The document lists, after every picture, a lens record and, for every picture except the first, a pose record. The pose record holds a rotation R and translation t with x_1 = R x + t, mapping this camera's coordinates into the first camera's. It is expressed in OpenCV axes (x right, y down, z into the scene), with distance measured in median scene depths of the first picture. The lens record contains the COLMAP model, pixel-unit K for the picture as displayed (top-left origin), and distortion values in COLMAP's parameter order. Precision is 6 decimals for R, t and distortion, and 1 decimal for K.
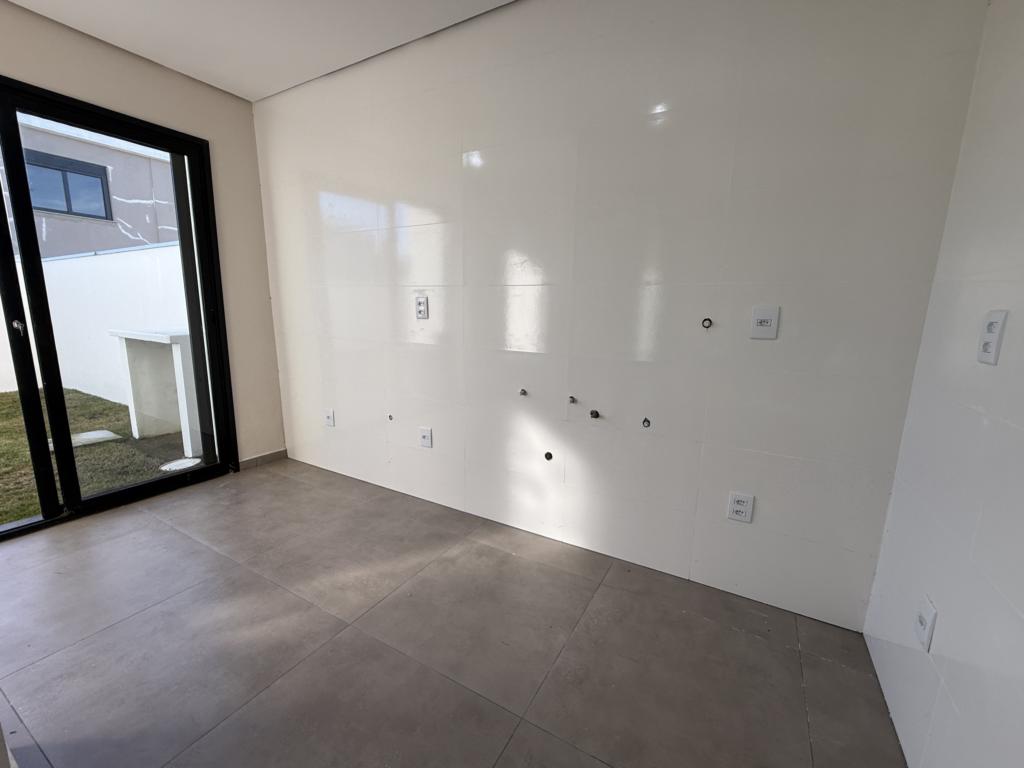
lens RADIAL K [[427.0, 0, 512.7], [0, 427.0, 386.1], [0, 0, 1]] dist [-0.000587, -0.000288]
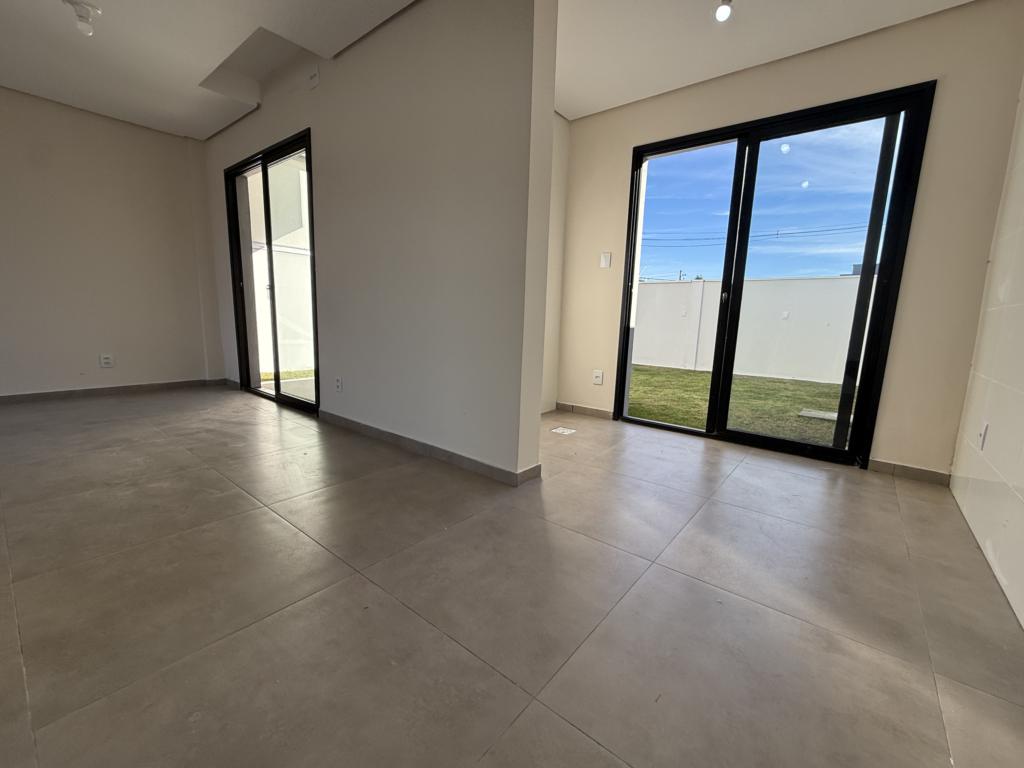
lens RADIAL K [[427.0, 0, 512.7], [0, 427.0, 386.1], [0, 0, 1]] dist [-0.000587, -0.000288]
pose [[-0.167056, 0.133055, -0.976928, 0.340298], [-0.210336, 0.963233, 0.167157, 0.049019], [0.963250, 0.233408, -0.132927, 0.440833]]
